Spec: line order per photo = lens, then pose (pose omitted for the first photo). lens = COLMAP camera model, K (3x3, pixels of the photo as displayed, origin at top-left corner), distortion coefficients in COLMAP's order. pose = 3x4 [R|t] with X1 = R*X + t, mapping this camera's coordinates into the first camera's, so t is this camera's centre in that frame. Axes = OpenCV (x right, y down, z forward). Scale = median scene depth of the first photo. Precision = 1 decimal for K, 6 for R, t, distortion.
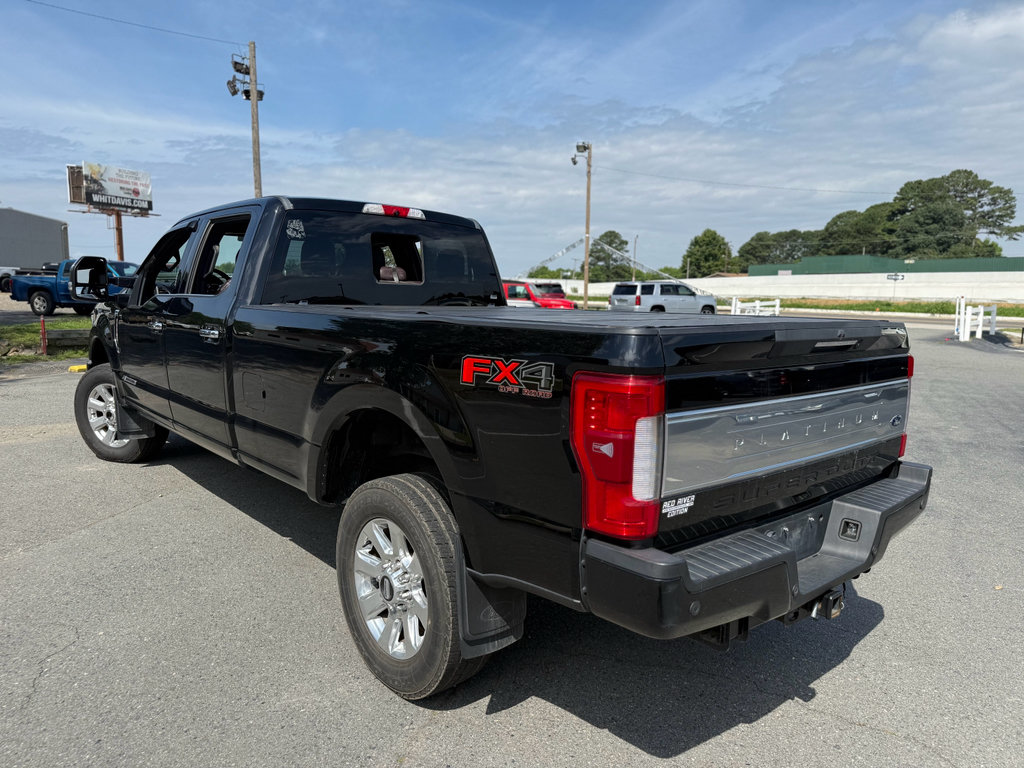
lens RADIAL K [[724.4, 0, 510.4], [0, 724.4, 382.9], [0, 0, 1]] dist [0.004892, 0.000141]
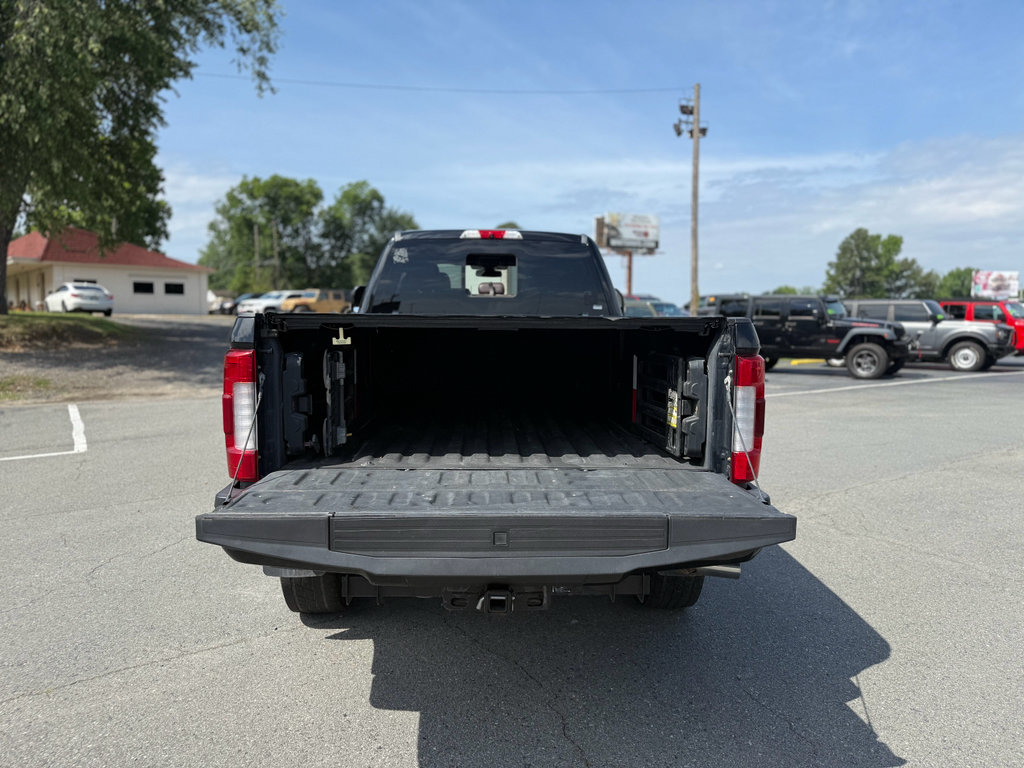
lens RADIAL K [[724.4, 0, 508.2], [0, 724.4, 388.0], [0, 0, 1]] dist [0.004892, 0.000141]
pose [[0.768154, 0.043362, -0.638795, 0.125846], [-0.065166, 0.997818, -0.010631, 0.003501], [0.636940, 0.049794, 0.769304, 0.029730]]
